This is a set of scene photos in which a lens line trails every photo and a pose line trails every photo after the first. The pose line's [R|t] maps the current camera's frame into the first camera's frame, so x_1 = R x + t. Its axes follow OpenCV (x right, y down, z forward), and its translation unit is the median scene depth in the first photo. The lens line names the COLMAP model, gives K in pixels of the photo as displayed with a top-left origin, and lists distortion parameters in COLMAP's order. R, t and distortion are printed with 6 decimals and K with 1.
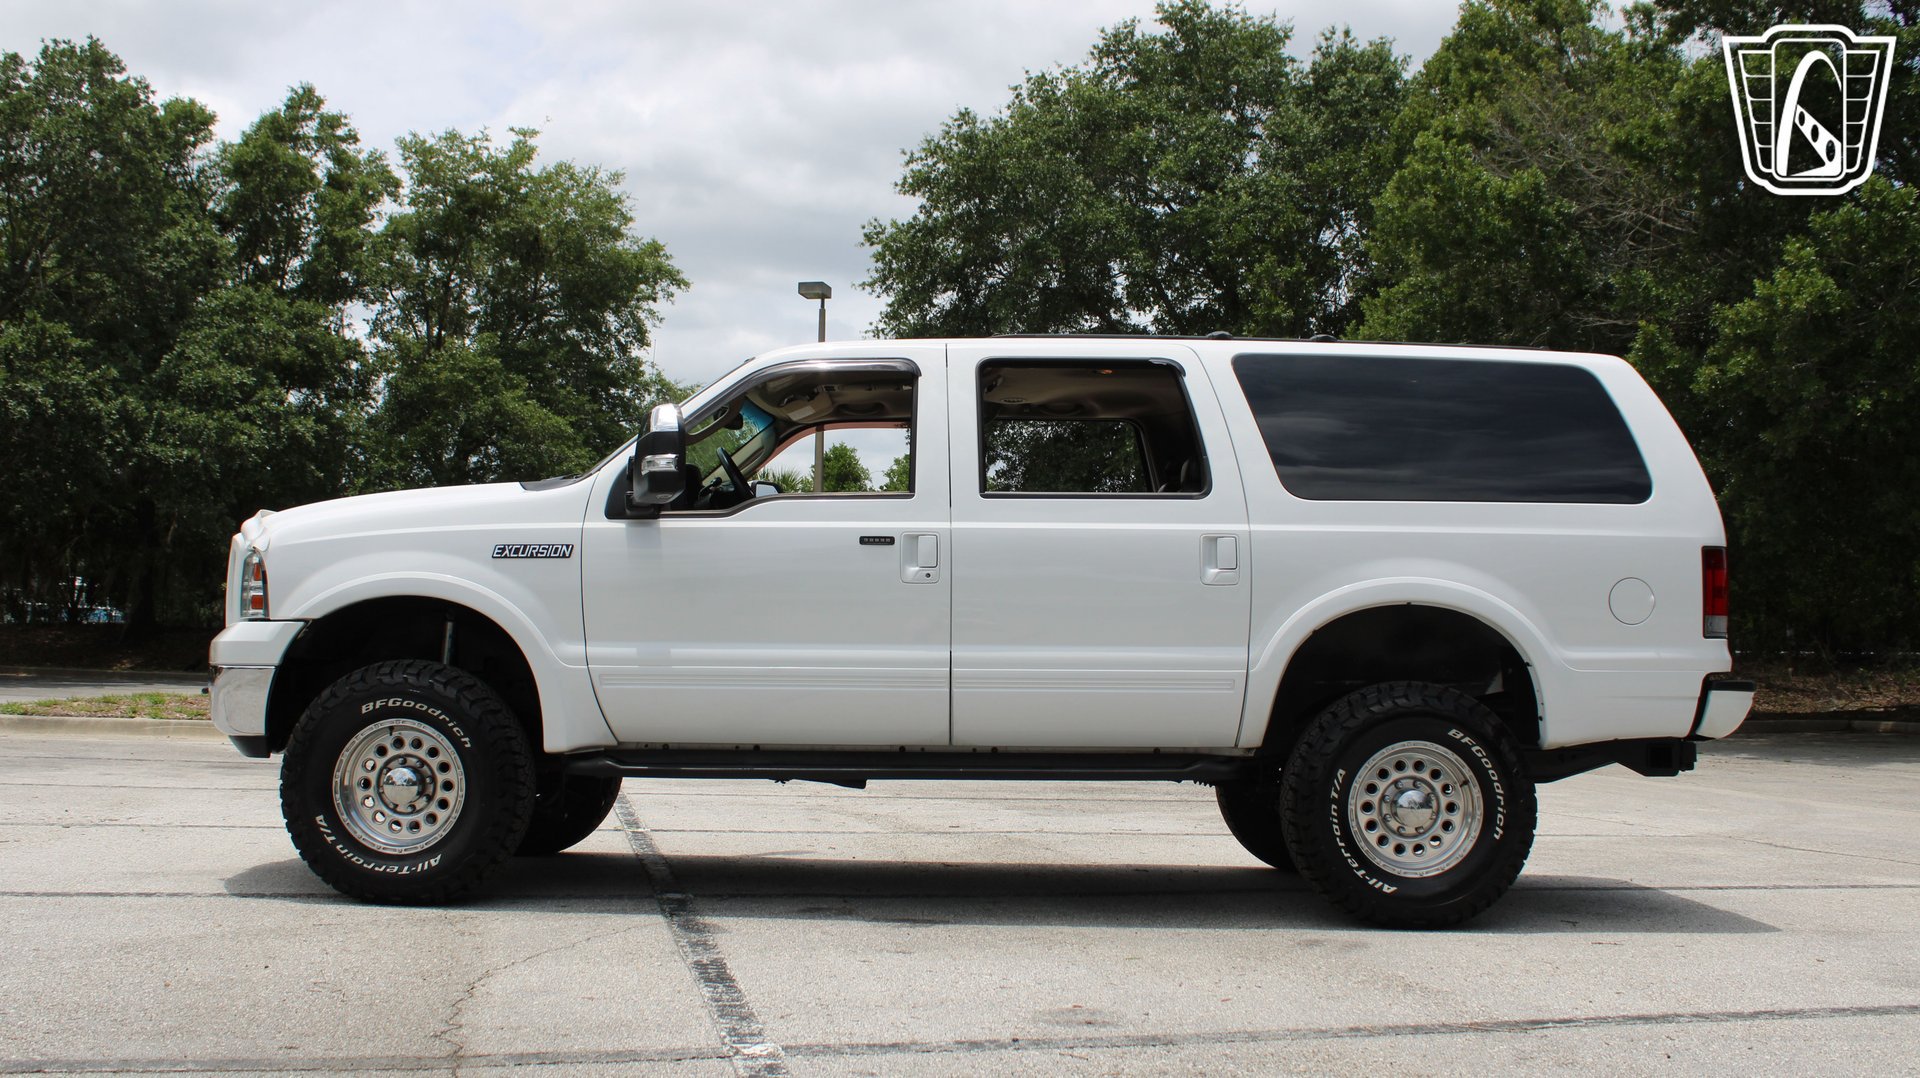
lens RADIAL K [[1804.6, 0, 959.2], [0, 1804.6, 534.8], [0, 0, 1]] dist [-0.069894, 0.010022]
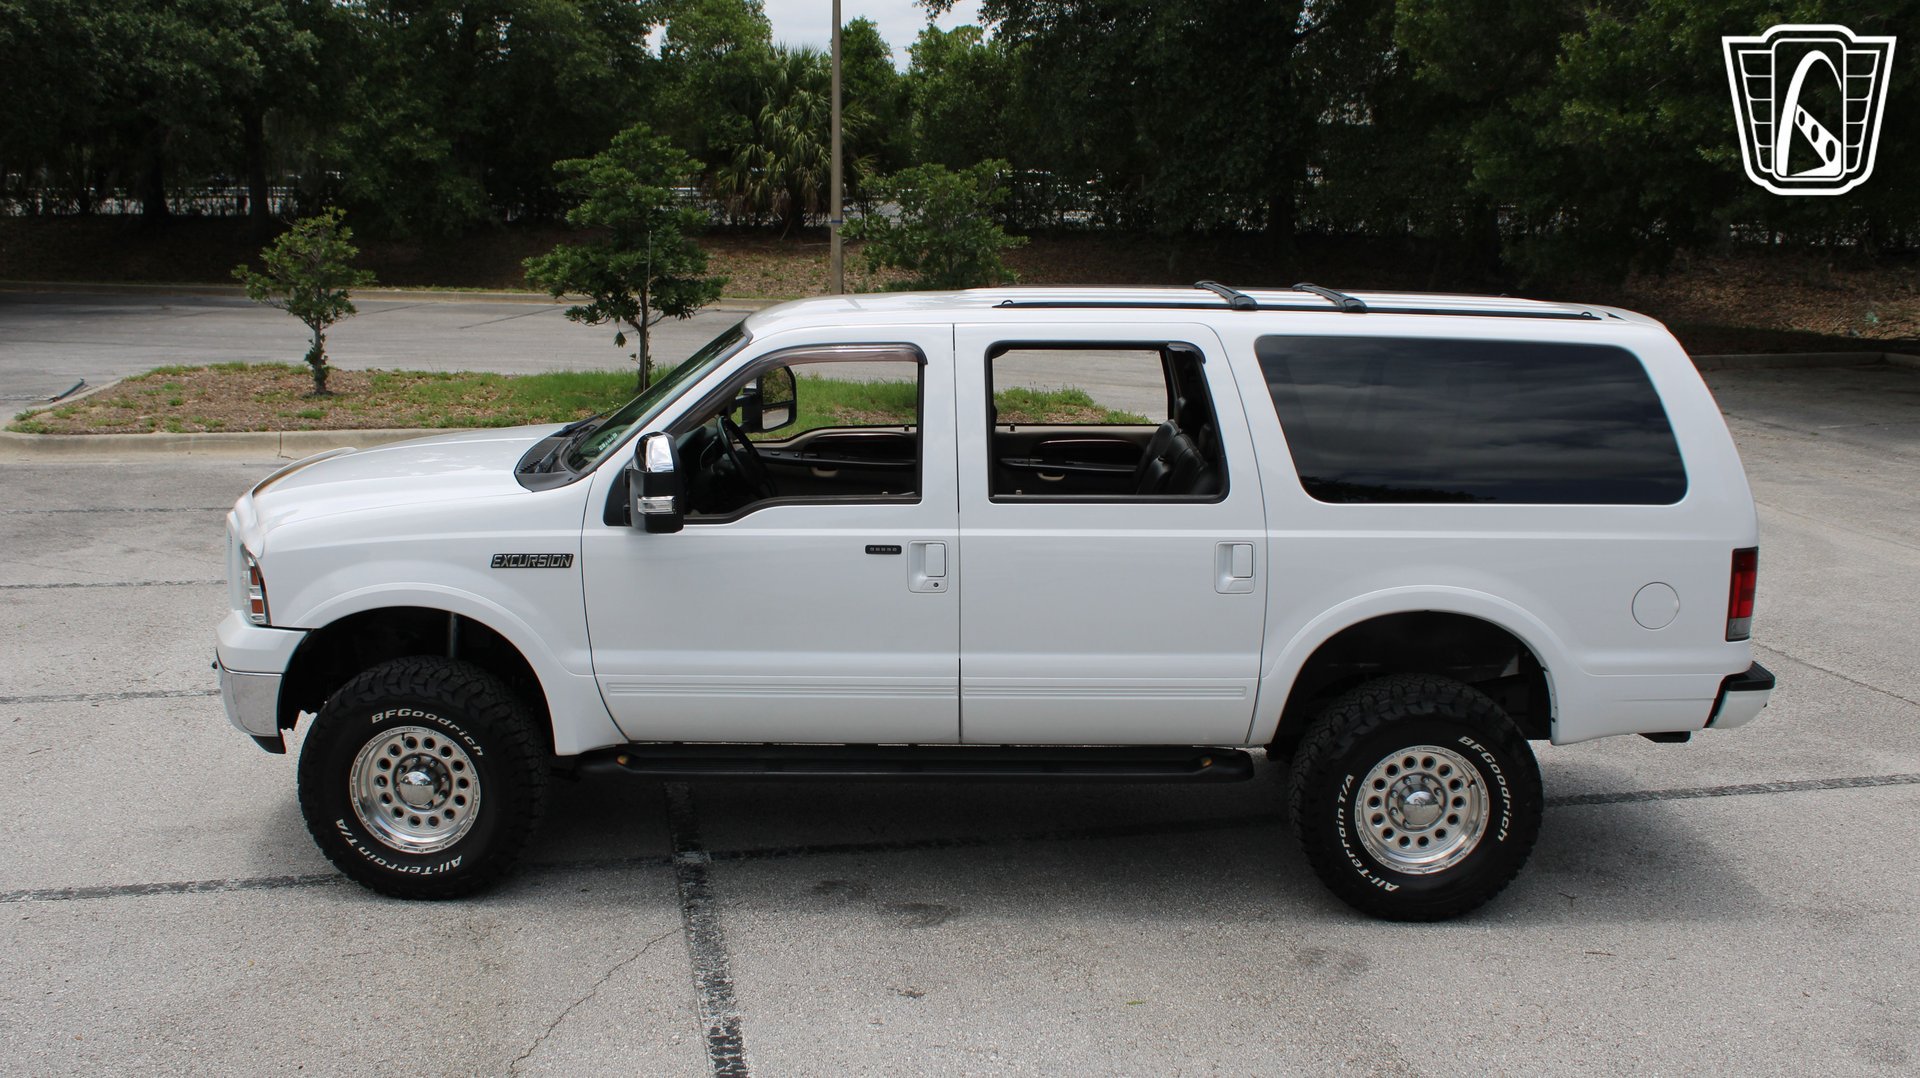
lens RADIAL K [[1807.7, 0, 959.2], [0, 1807.7, 550.1], [0, 0, 1]] dist [-0.068314, 0.015283]
pose [[0.999890, -0.002782, -0.014582, 0.009596], [0.006343, 0.968150, 0.250290, -0.239242], [0.013421, -0.250355, 0.968061, 0.055328]]
